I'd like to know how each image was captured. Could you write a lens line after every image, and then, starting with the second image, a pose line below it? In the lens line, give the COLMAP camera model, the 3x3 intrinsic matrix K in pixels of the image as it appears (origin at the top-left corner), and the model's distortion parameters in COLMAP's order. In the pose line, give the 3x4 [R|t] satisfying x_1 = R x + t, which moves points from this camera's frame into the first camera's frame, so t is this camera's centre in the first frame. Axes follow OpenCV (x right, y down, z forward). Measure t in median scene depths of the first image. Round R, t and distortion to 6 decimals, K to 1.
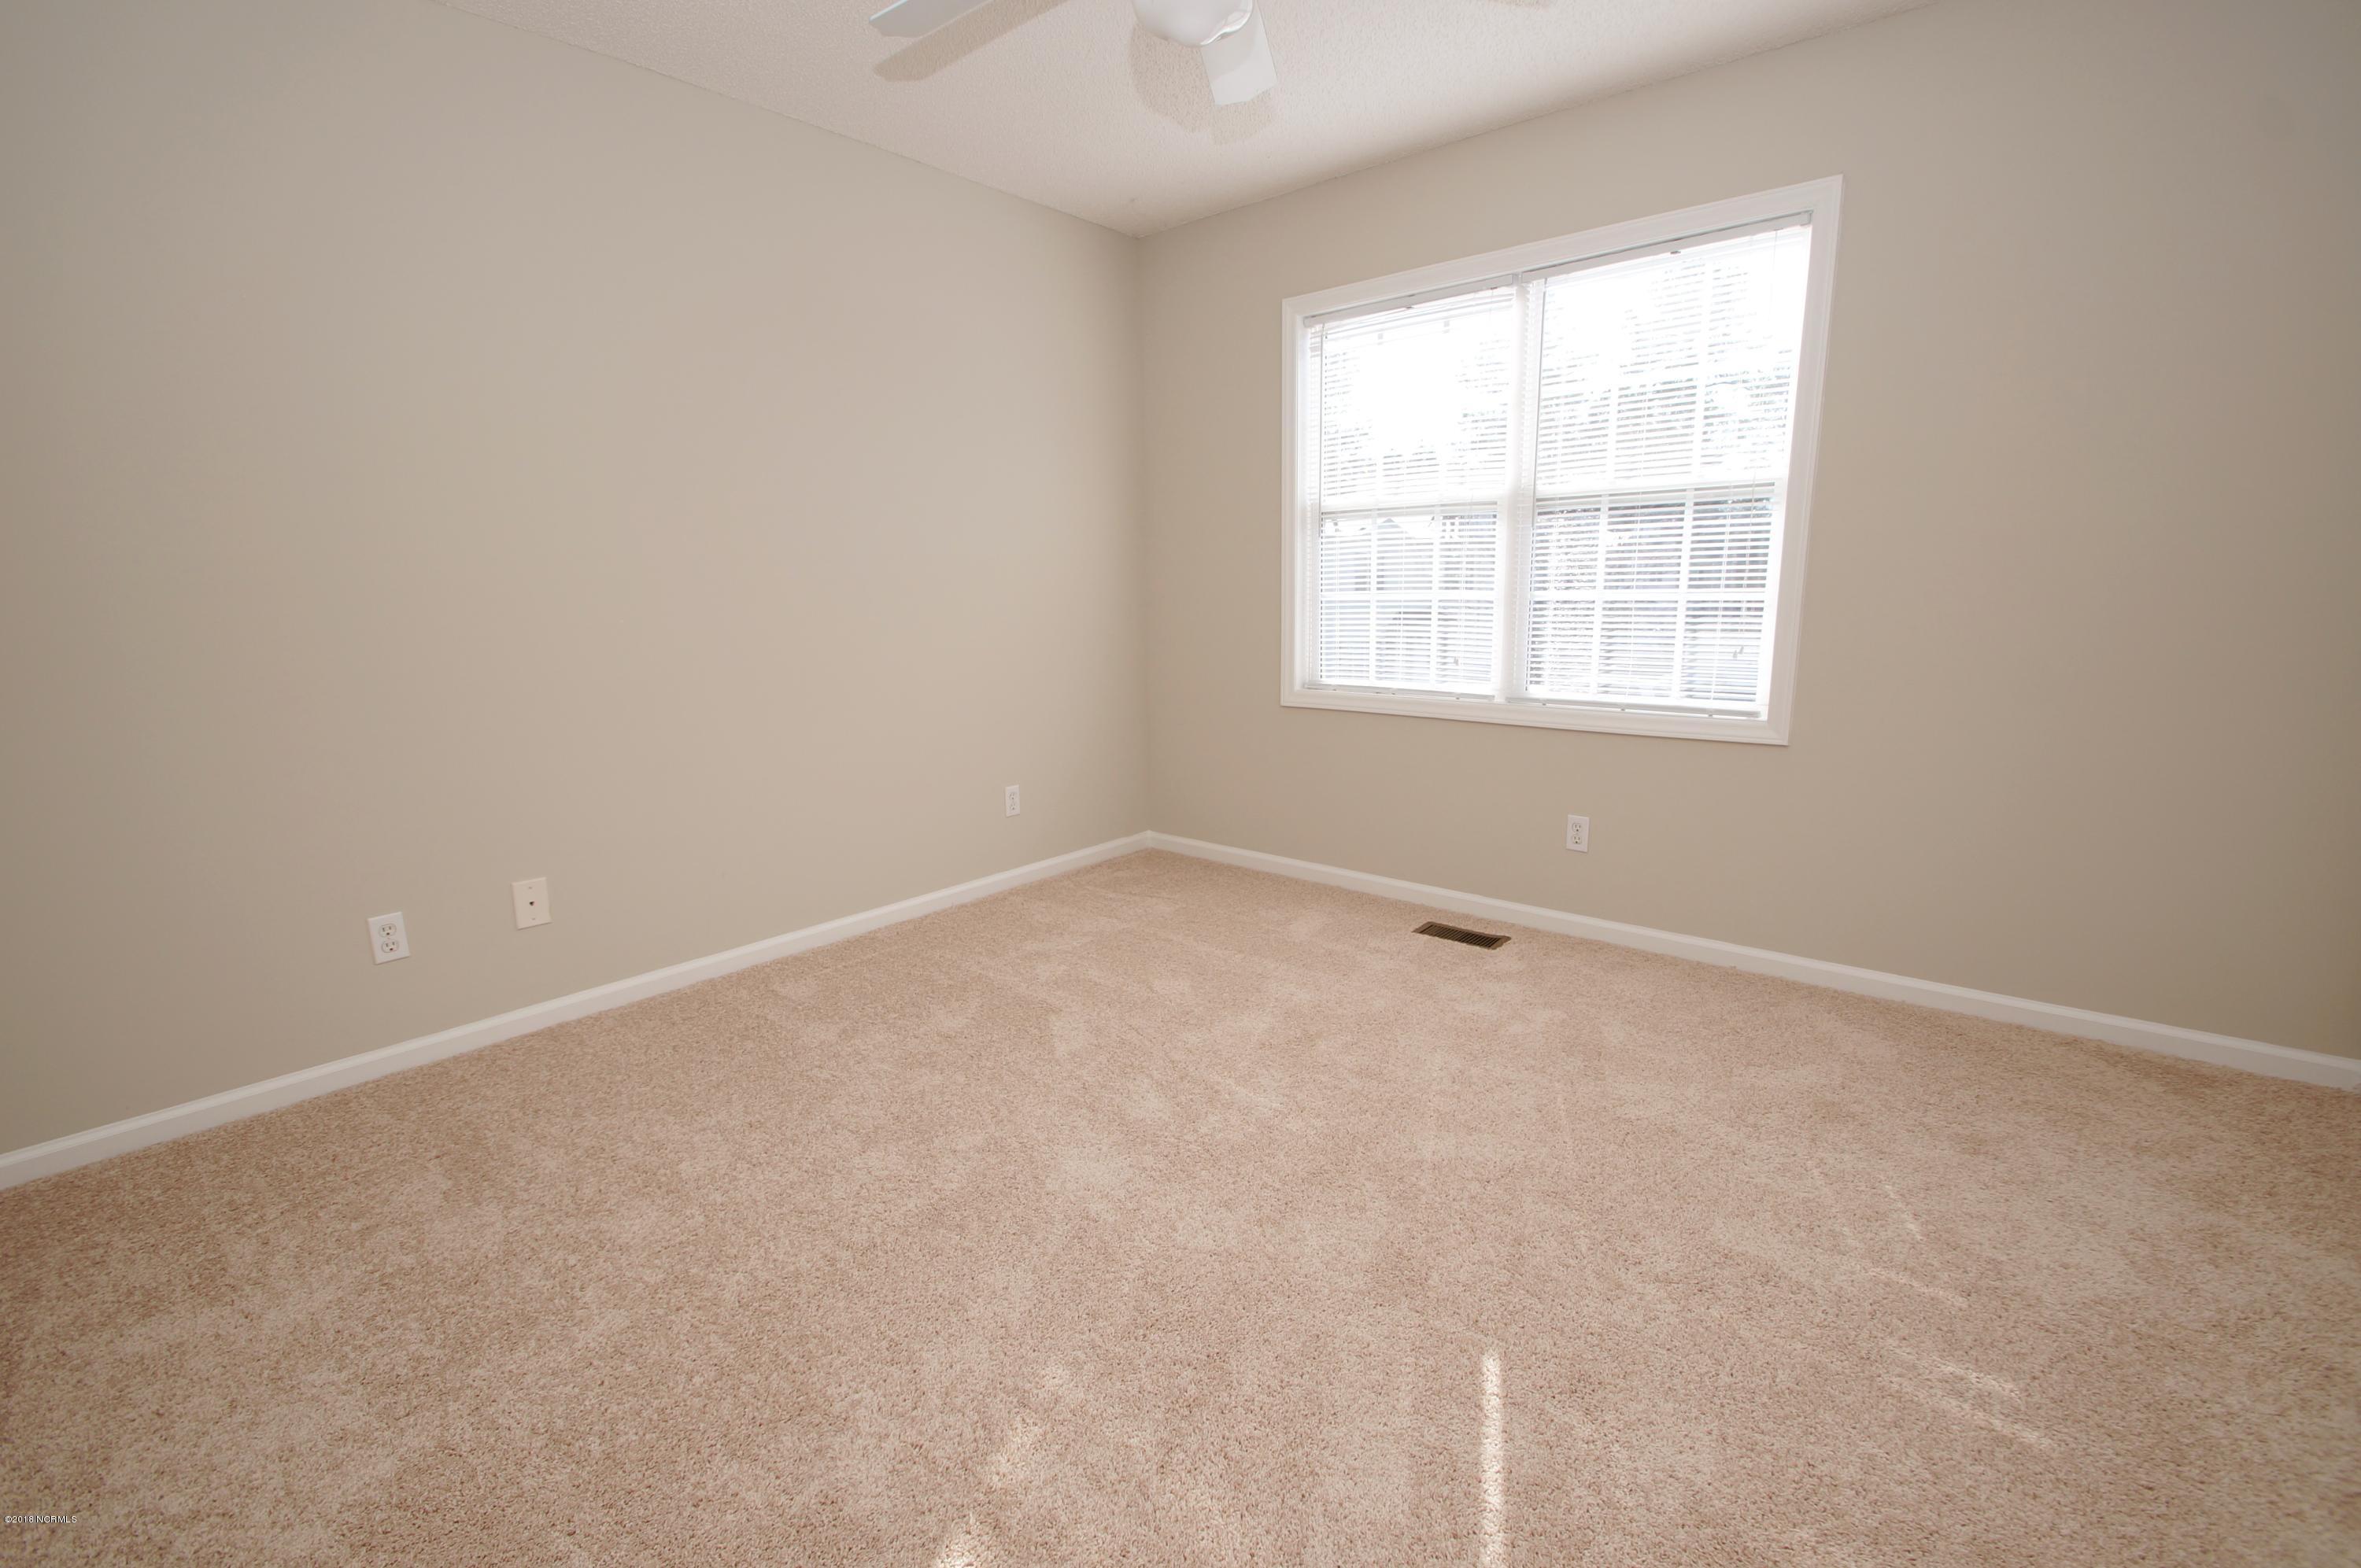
lens RADIAL K [[1041.3, 0, 1180.5], [0, 1041.3, 784.0], [0, 0, 1]] dist [-0.000501, -0.000271]
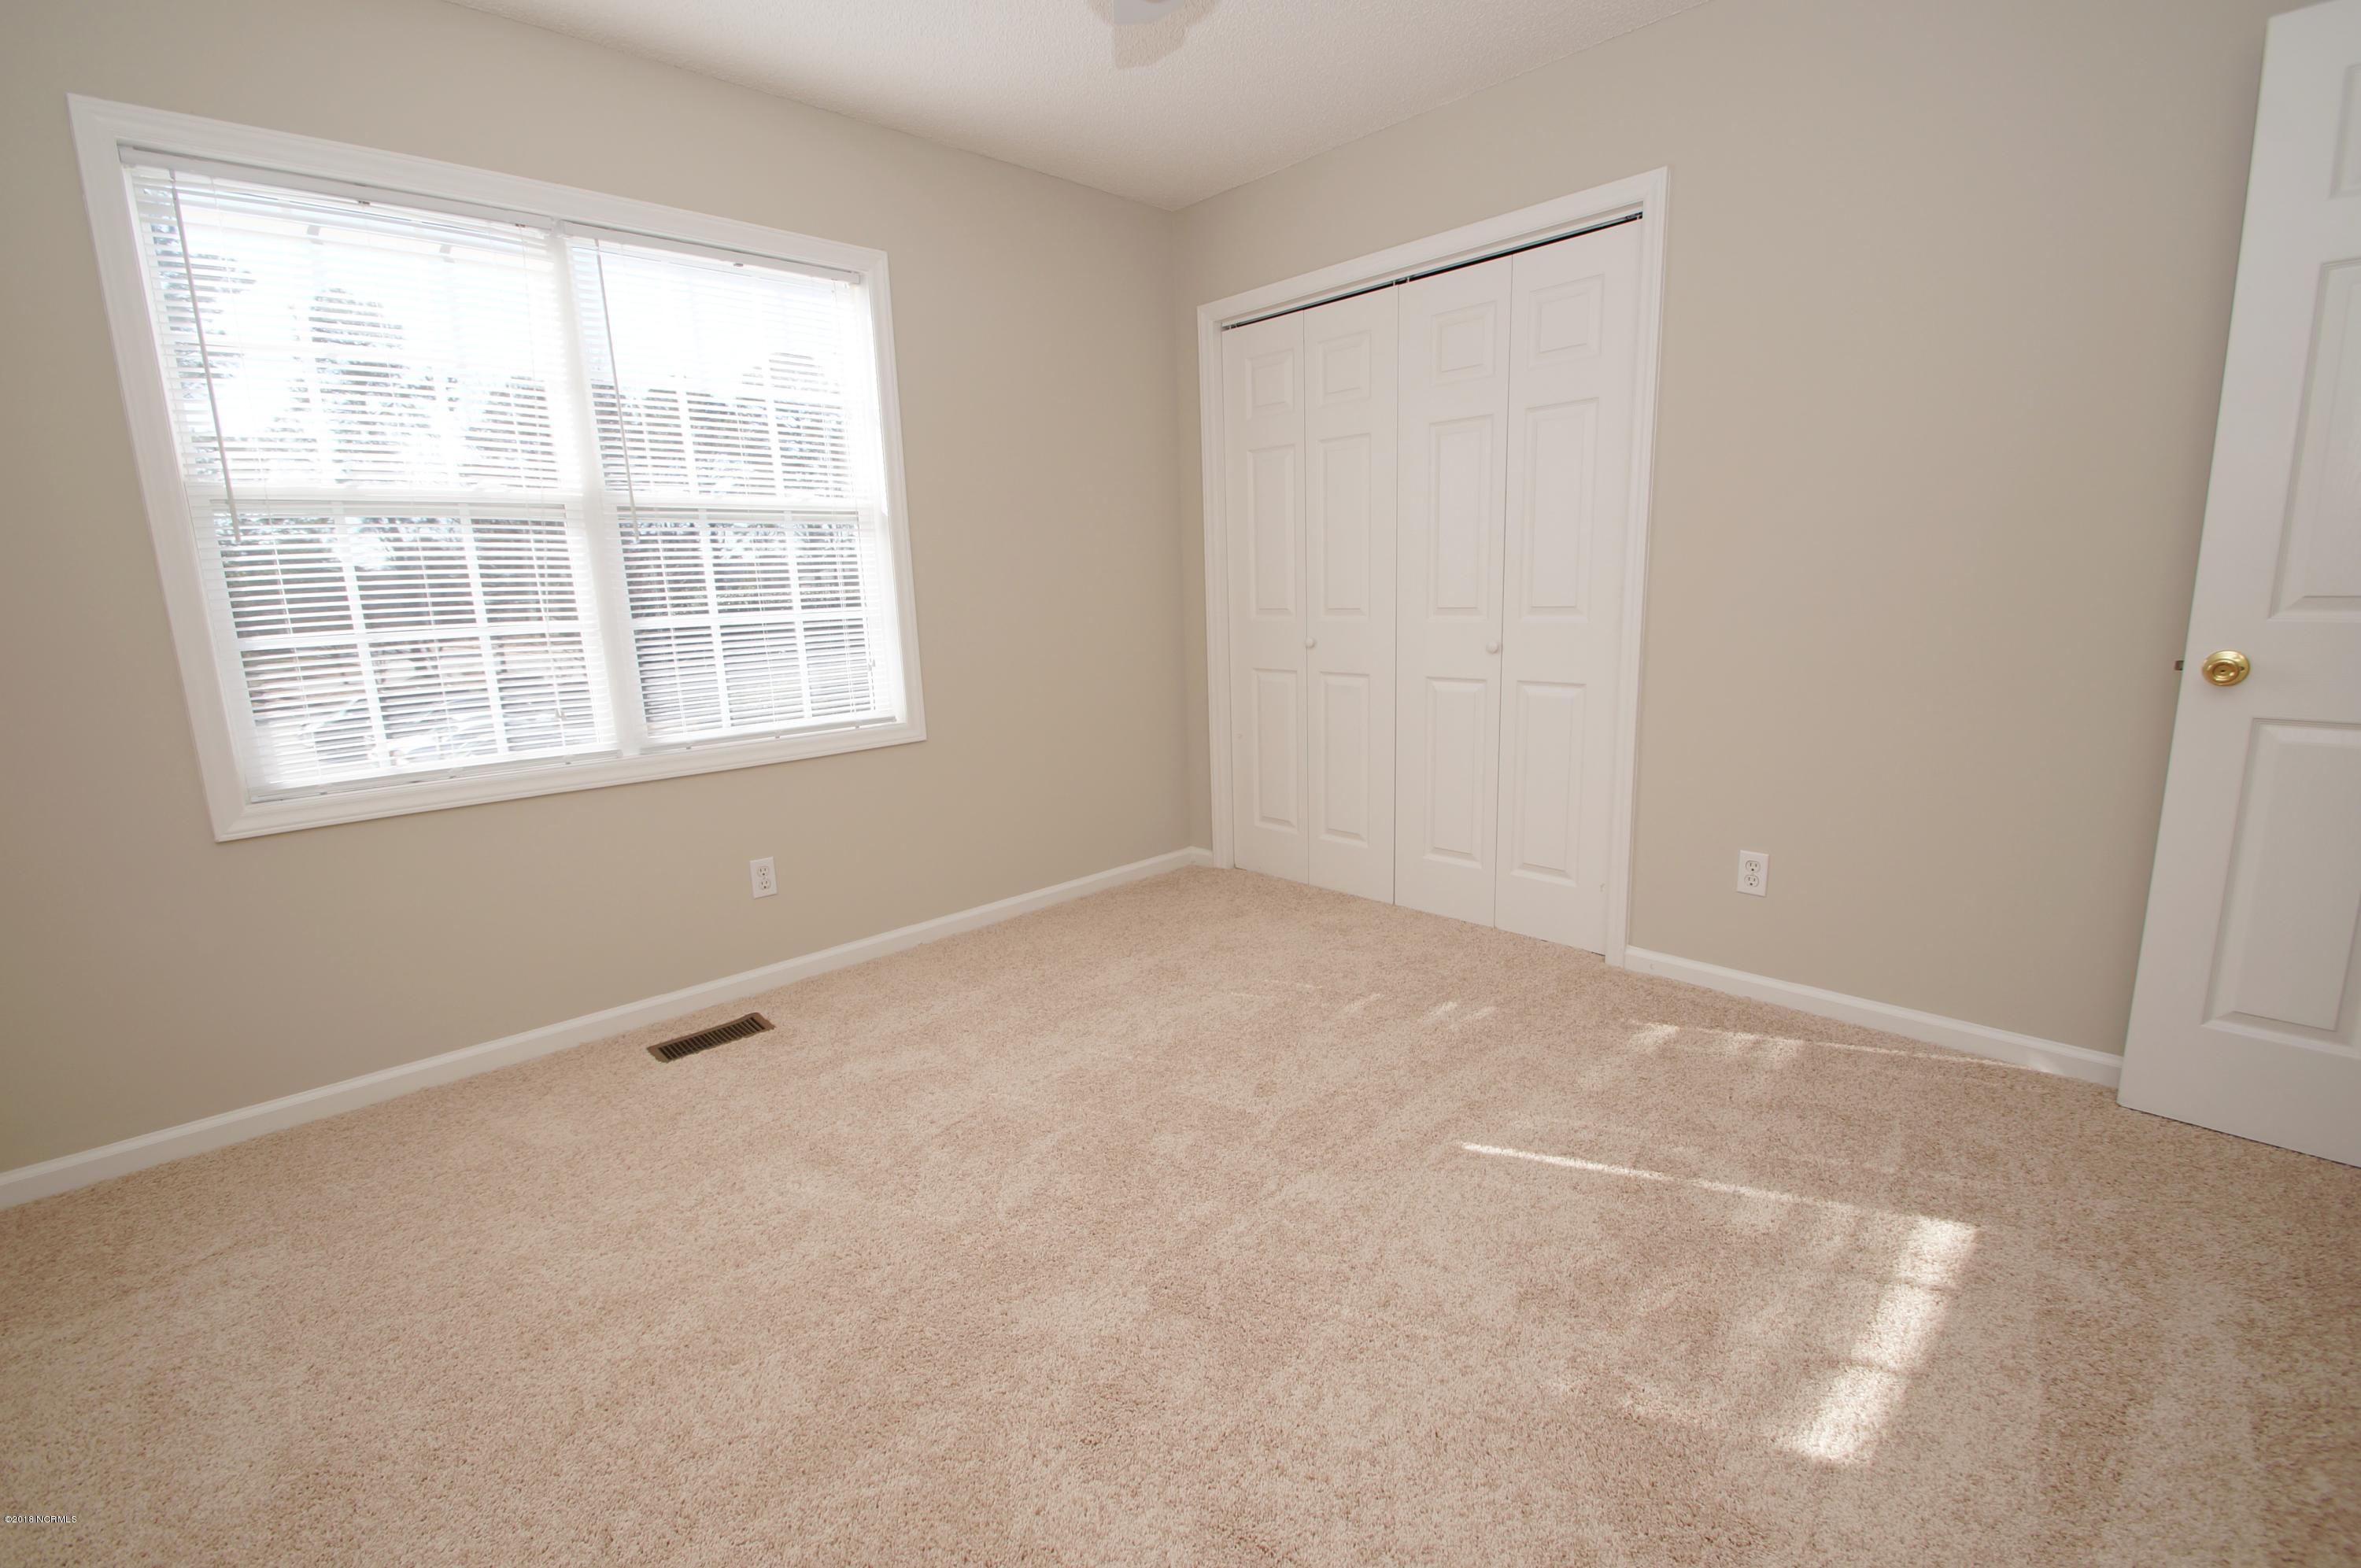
lens RADIAL K [[1041.3, 0, 1180.5], [0, 1041.3, 784.0], [0, 0, 1]] dist [-0.000501, -0.000271]
pose [[0.107569, -0.178566, 0.978030, -0.467822], [0.220554, 0.963512, 0.151658, -0.091341], [-0.969425, 0.199395, 0.143028, 0.504313]]
